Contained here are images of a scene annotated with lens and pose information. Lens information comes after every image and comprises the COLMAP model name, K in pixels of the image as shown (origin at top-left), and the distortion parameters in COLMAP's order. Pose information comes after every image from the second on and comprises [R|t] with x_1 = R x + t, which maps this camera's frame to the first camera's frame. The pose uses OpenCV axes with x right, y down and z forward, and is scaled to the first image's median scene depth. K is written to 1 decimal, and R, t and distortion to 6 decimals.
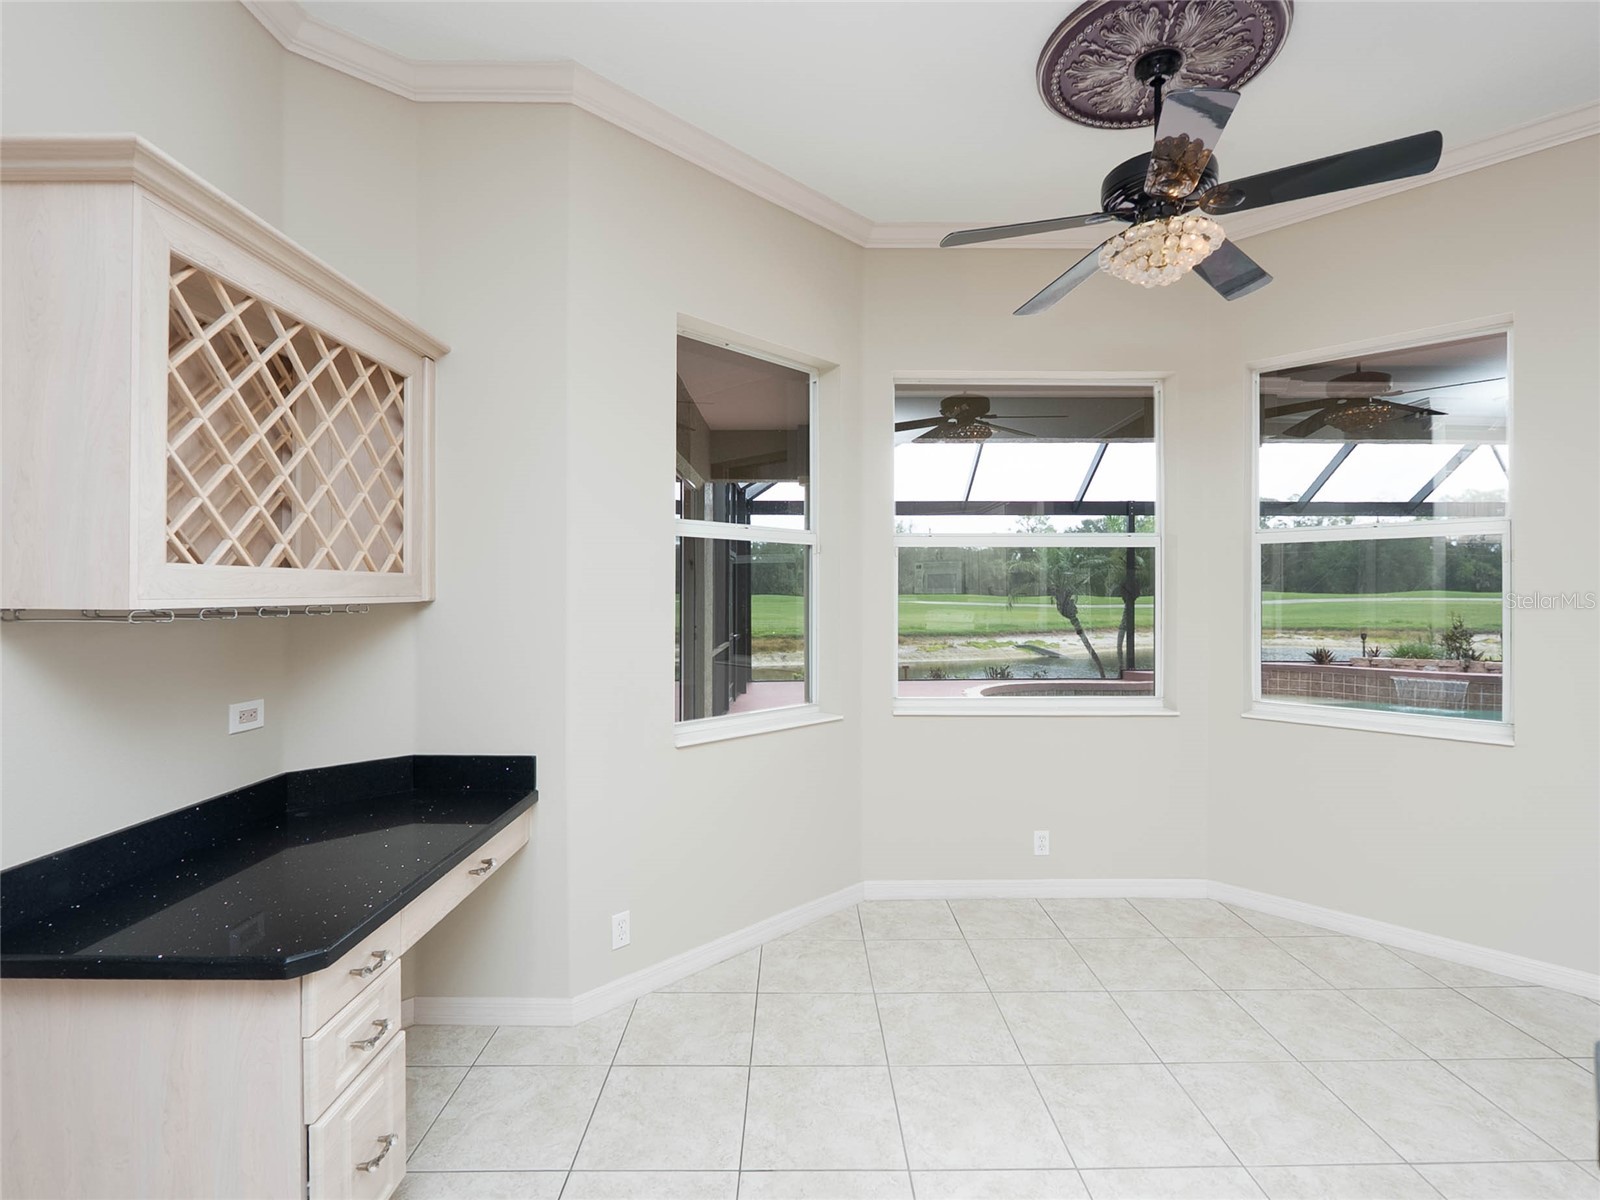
lens RADIAL K [[756.5, 0, 808.7], [0, 756.5, 595.0], [0, 0, 1]] dist [-0.007670, -0.000636]
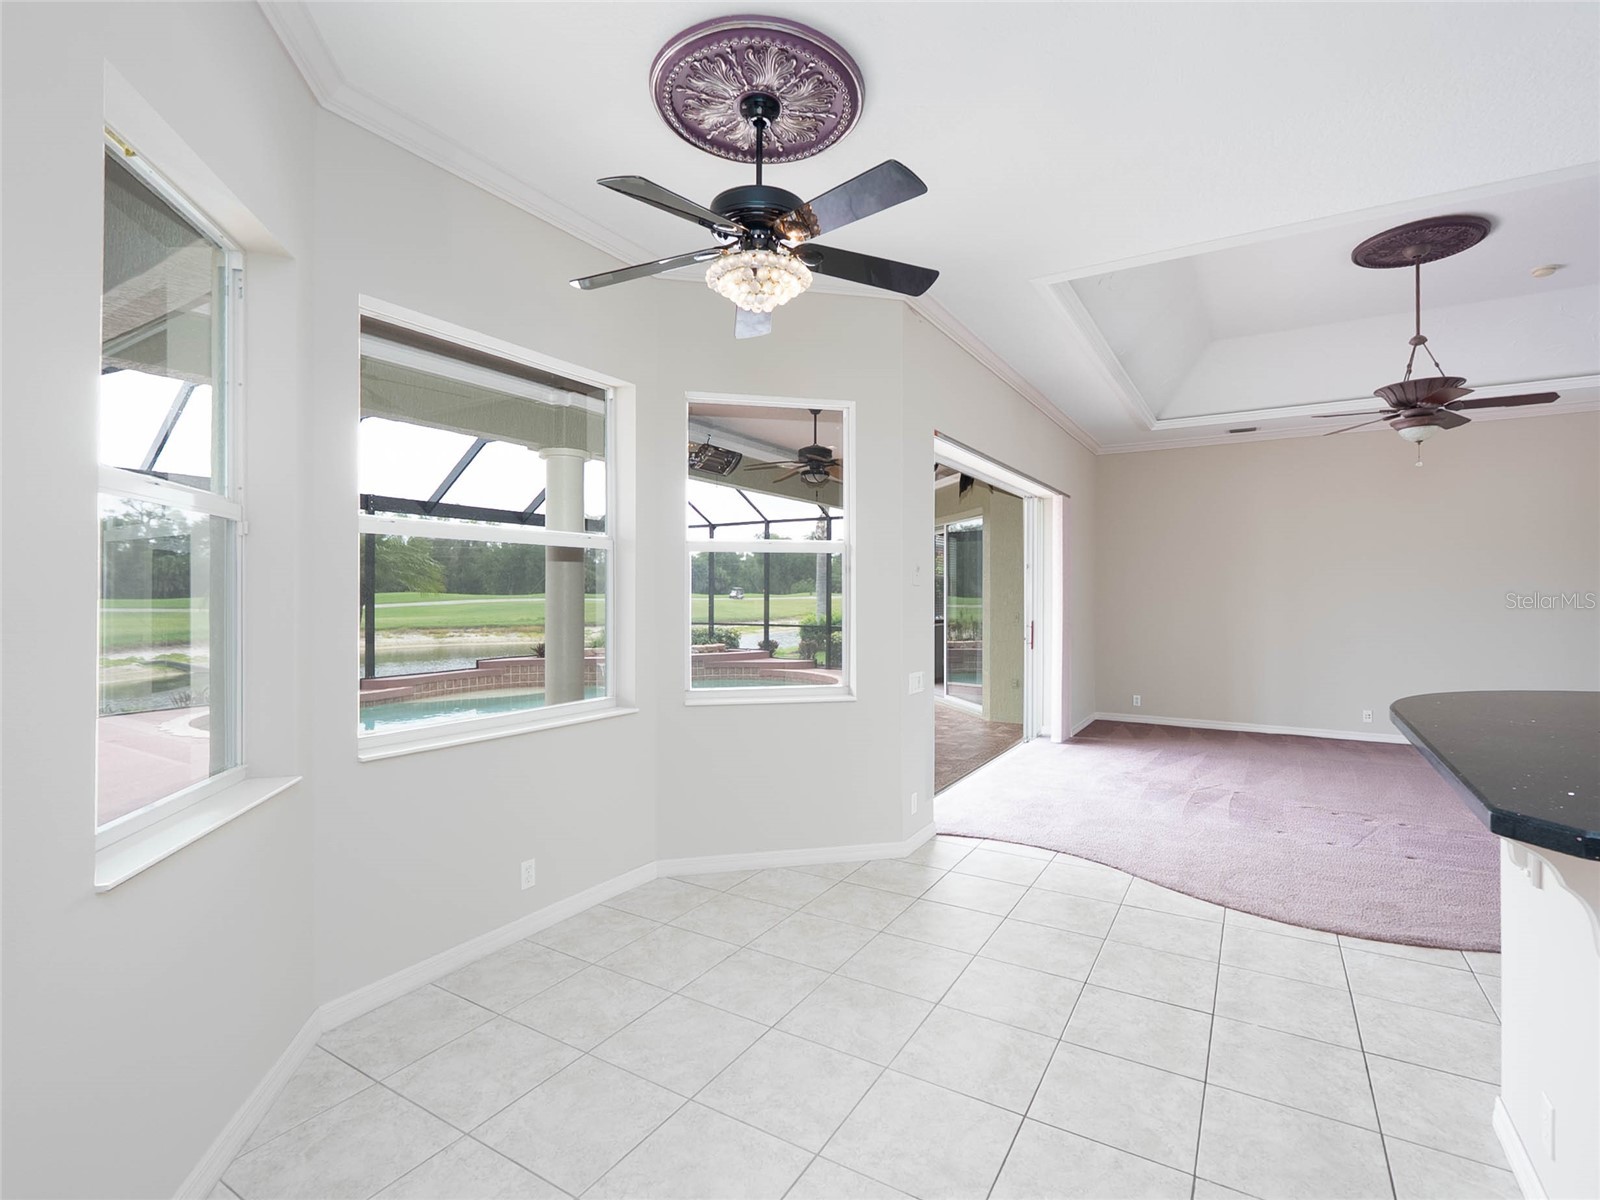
lens RADIAL K [[756.5, 0, 808.7], [0, 756.5, 595.0], [0, 0, 1]] dist [-0.007670, -0.000636]
pose [[0.528810, -0.001138, 0.848739, -0.298885], [0.002647, 0.999996, -0.000309, -0.002495], [-0.848736, 0.002410, 0.528811, 0.262588]]
